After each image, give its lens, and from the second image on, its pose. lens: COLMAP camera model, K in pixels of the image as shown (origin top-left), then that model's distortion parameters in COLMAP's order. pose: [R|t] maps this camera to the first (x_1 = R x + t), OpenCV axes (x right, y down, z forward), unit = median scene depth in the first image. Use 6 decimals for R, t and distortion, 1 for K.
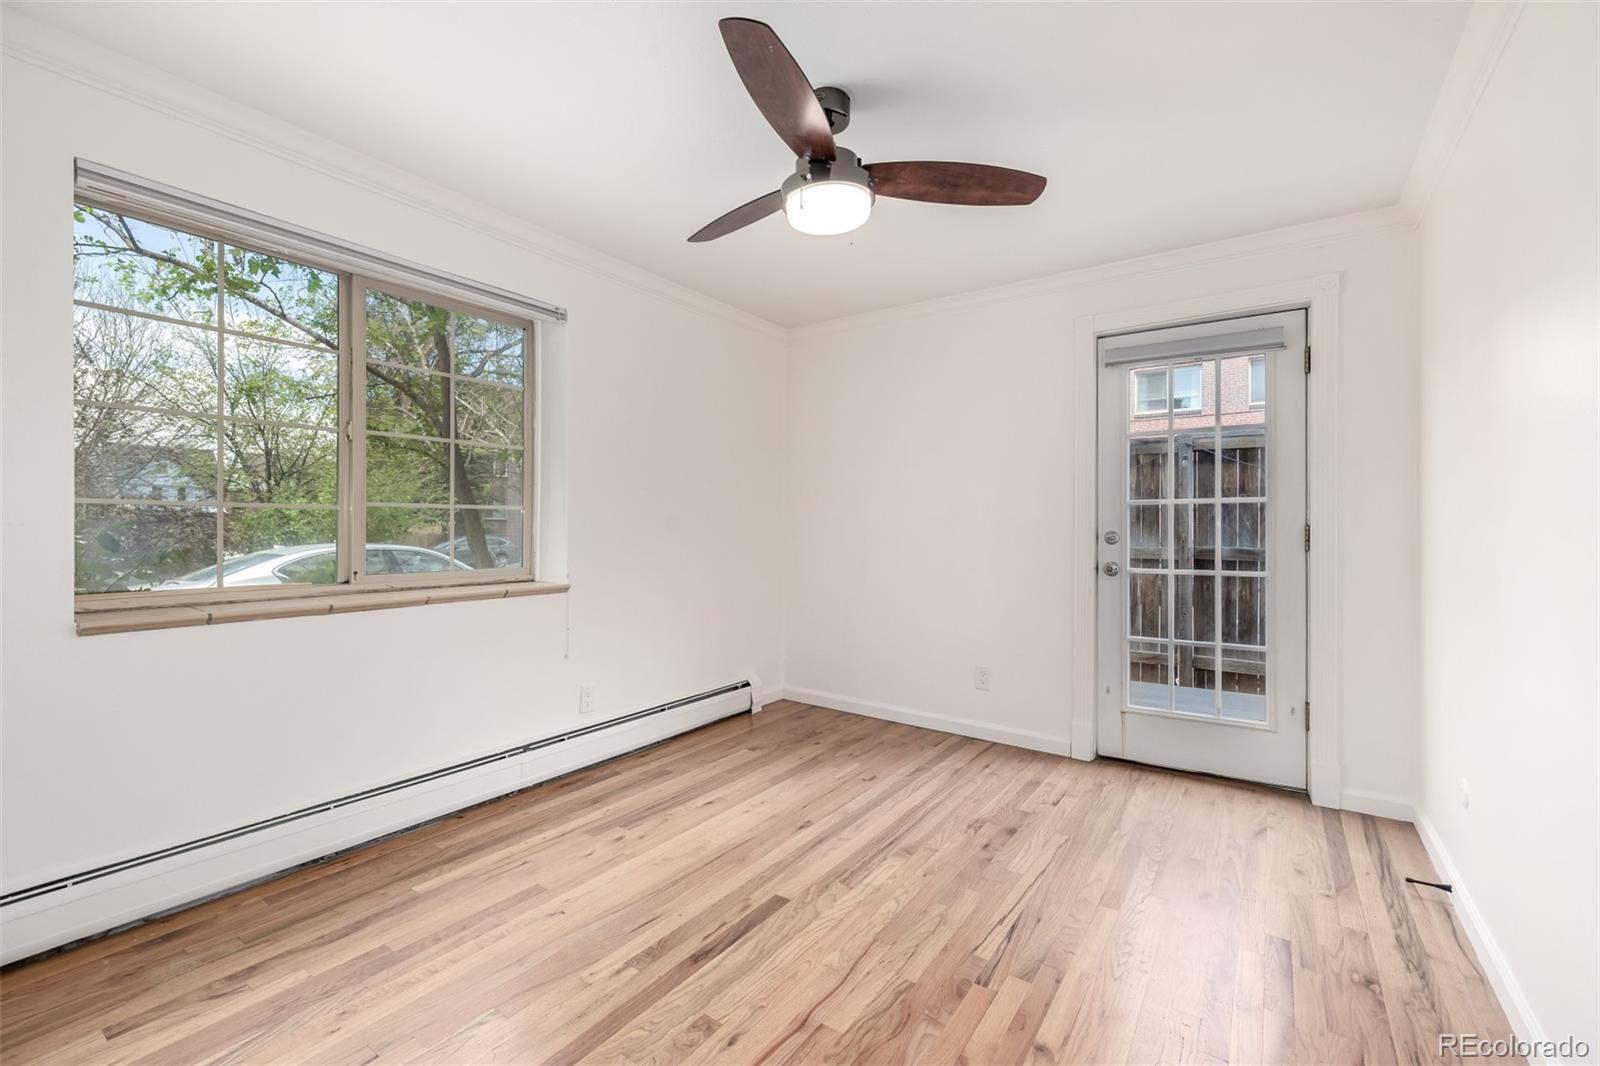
lens RADIAL K [[681.2, 0, 798.5], [0, 681.2, 527.4], [0, 0, 1]] dist [0.003195, -0.000655]
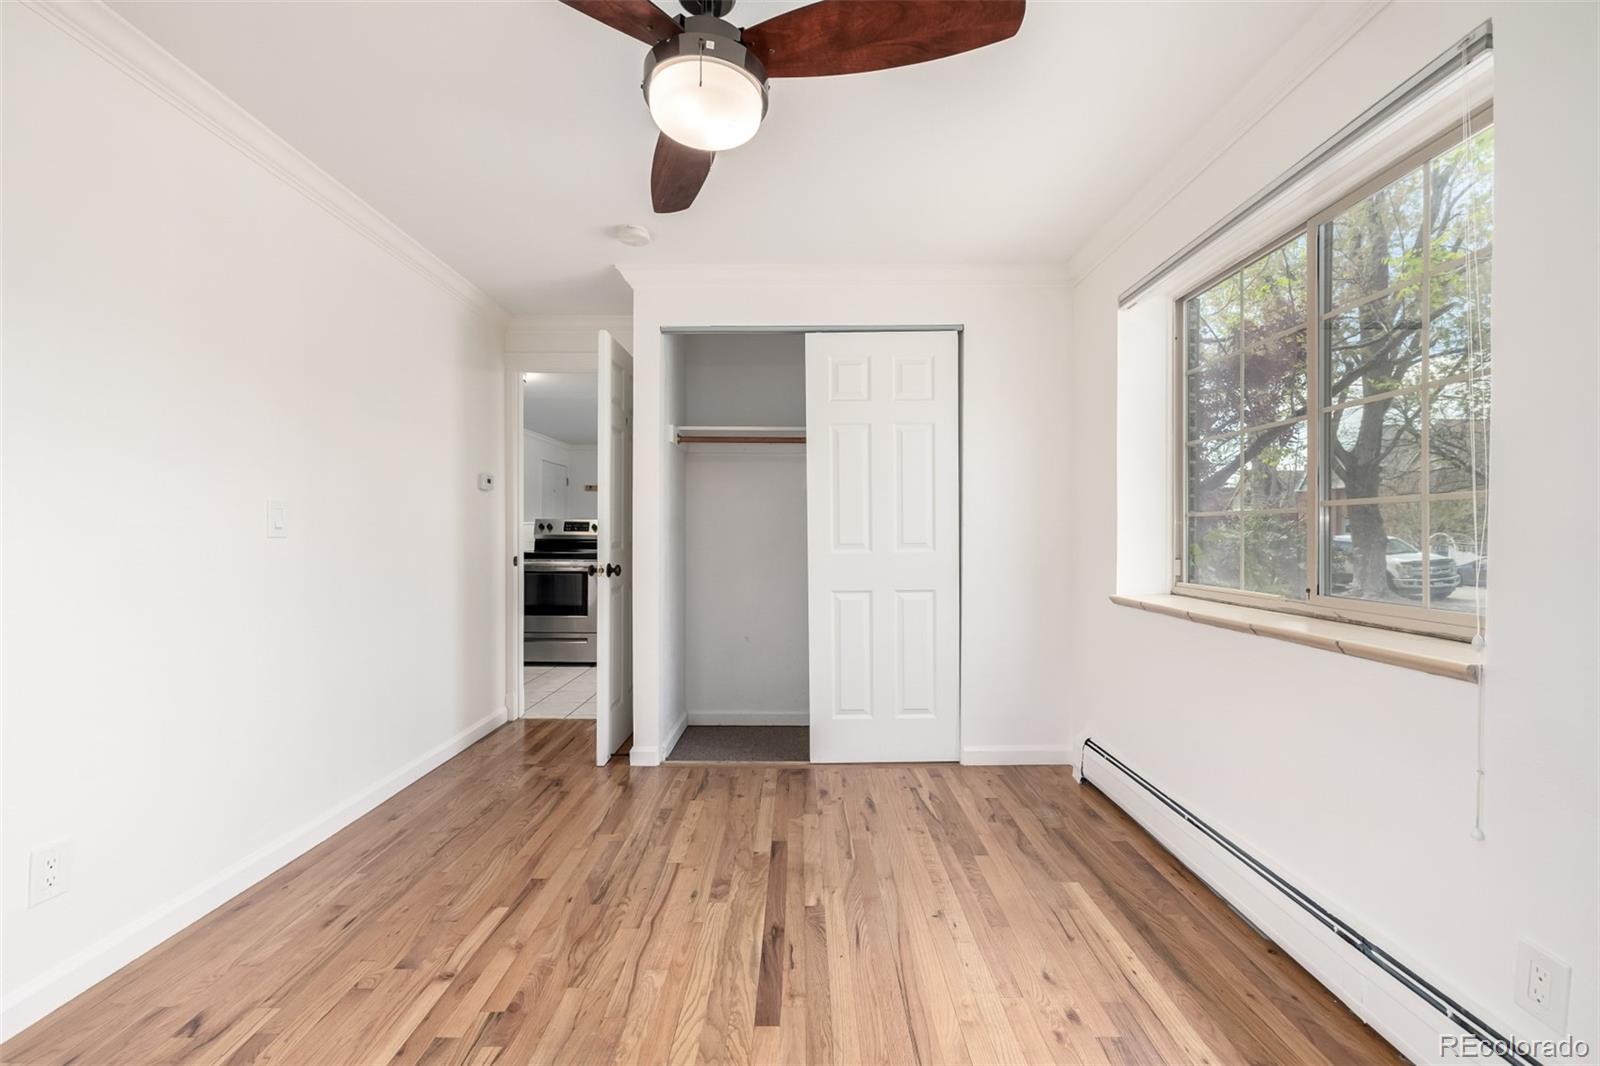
lens RADIAL K [[681.2, 0, 794.7], [0, 681.2, 533.8], [0, 0, 1]] dist [0.003195, -0.000655]
pose [[-0.826514, -0.005234, -0.562892, 0.422547], [-0.005094, 0.999985, -0.001819, 0.005965], [0.562894, 0.001364, -0.826528, 1.838830]]
